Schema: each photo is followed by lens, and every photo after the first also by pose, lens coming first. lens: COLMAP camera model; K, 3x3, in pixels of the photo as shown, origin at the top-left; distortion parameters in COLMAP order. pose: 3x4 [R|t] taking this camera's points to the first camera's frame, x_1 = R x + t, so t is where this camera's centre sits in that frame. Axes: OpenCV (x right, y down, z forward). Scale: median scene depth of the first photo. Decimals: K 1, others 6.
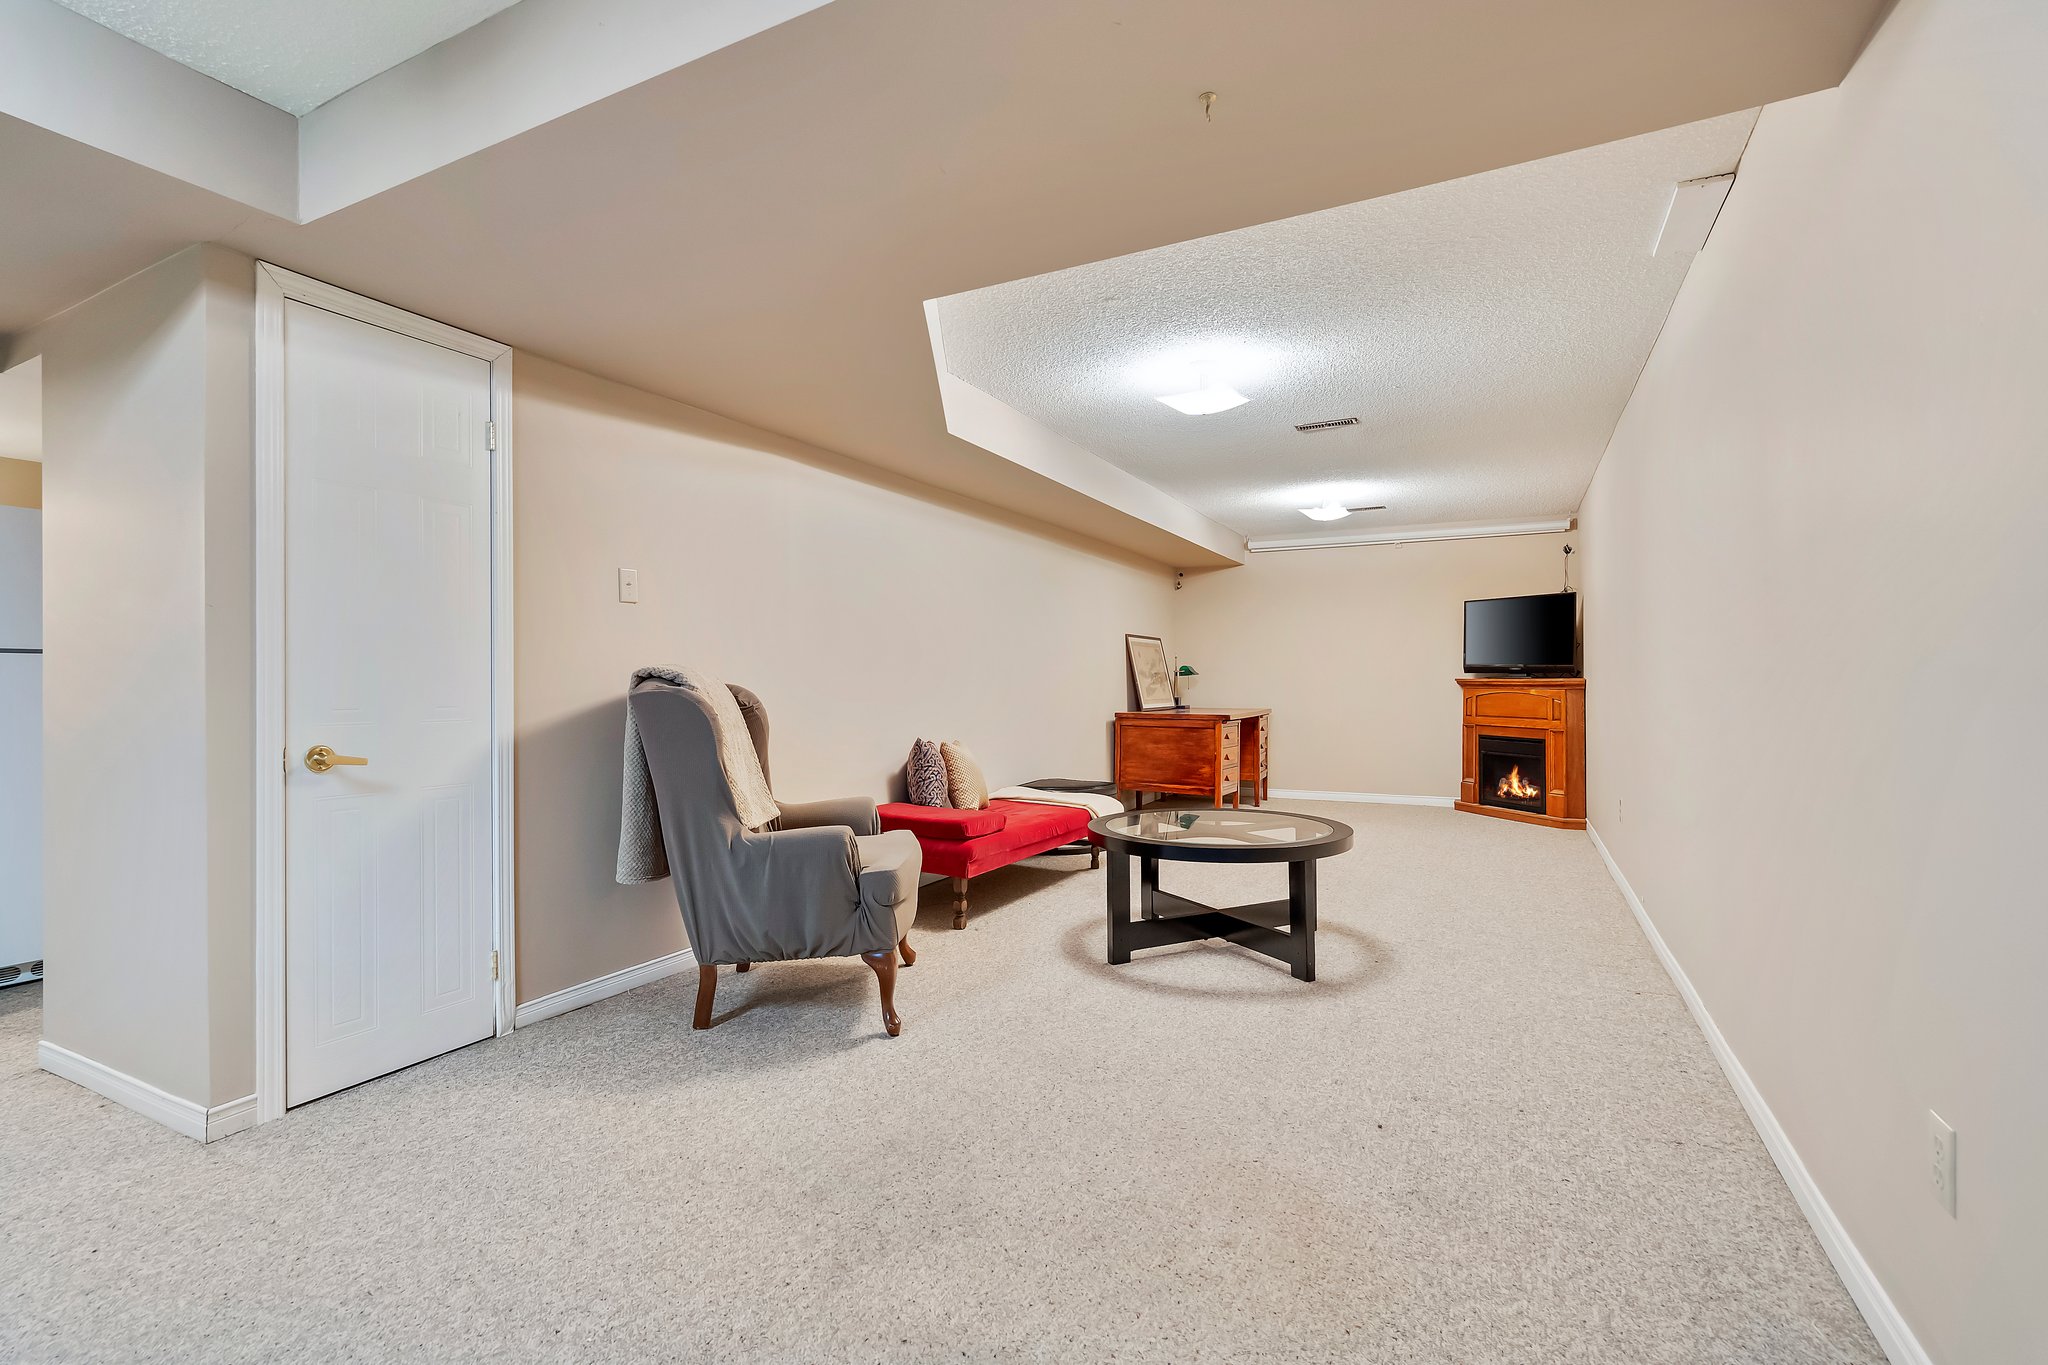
lens RADIAL K [[941.8, 0, 1025.9], [0, 941.8, 682.6], [0, 0, 1]] dist [0.003277, 0.001073]
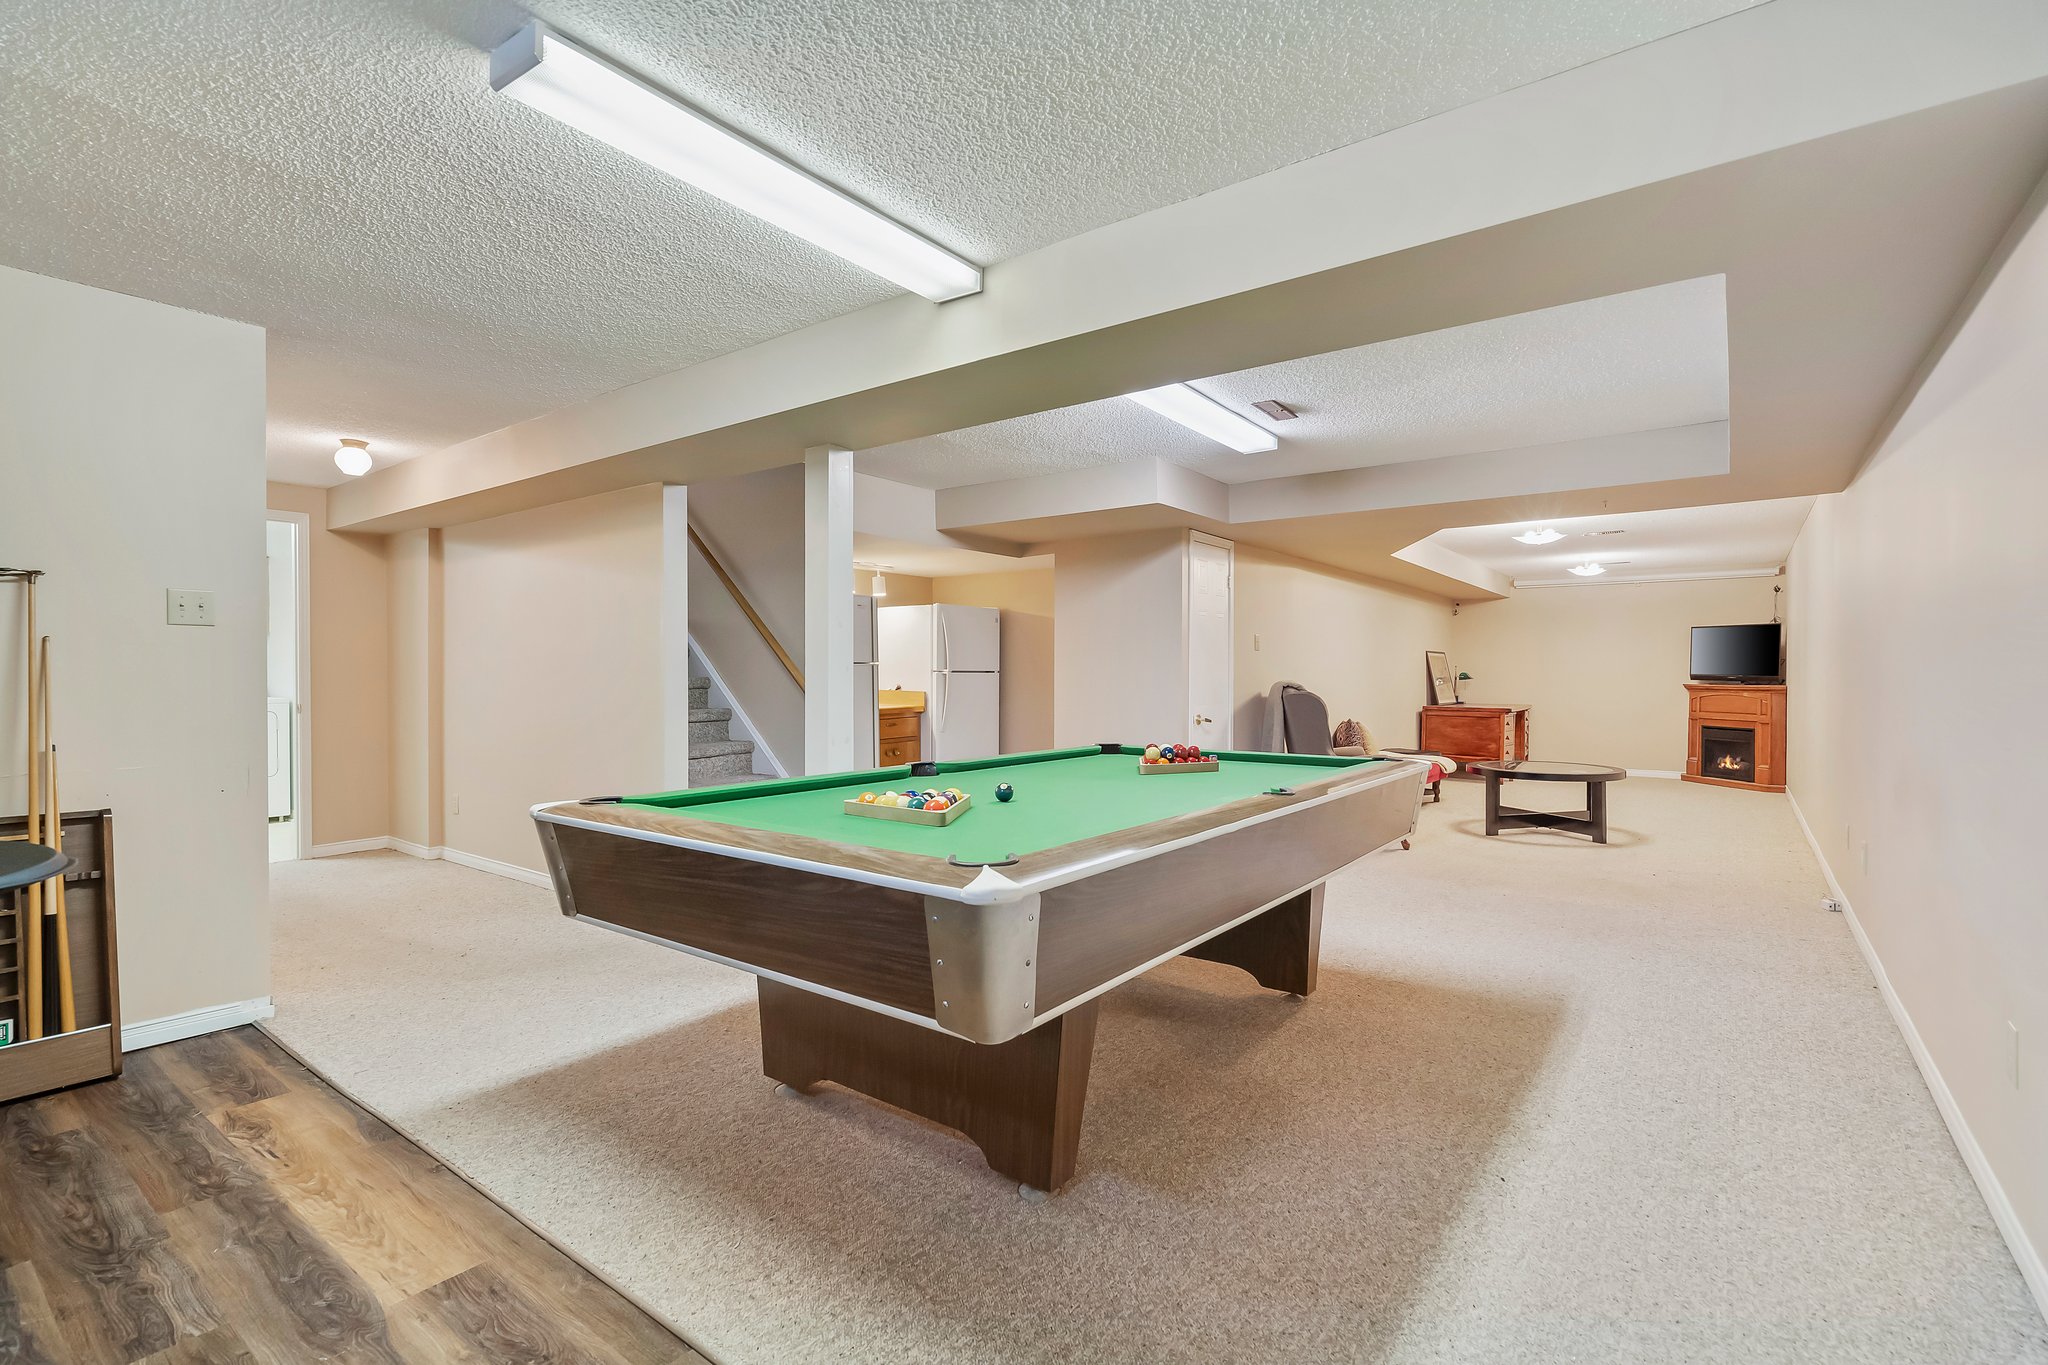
lens RADIAL K [[941.8, 0, 1023.3], [0, 941.8, 682.4], [0, 0, 1]] dist [0.003277, 0.001073]
pose [[0.984512, 0.009480, -0.175059, -0.269055], [-0.008282, 0.999937, 0.007573, -0.010325], [0.175120, -0.006006, 0.984529, -0.560771]]
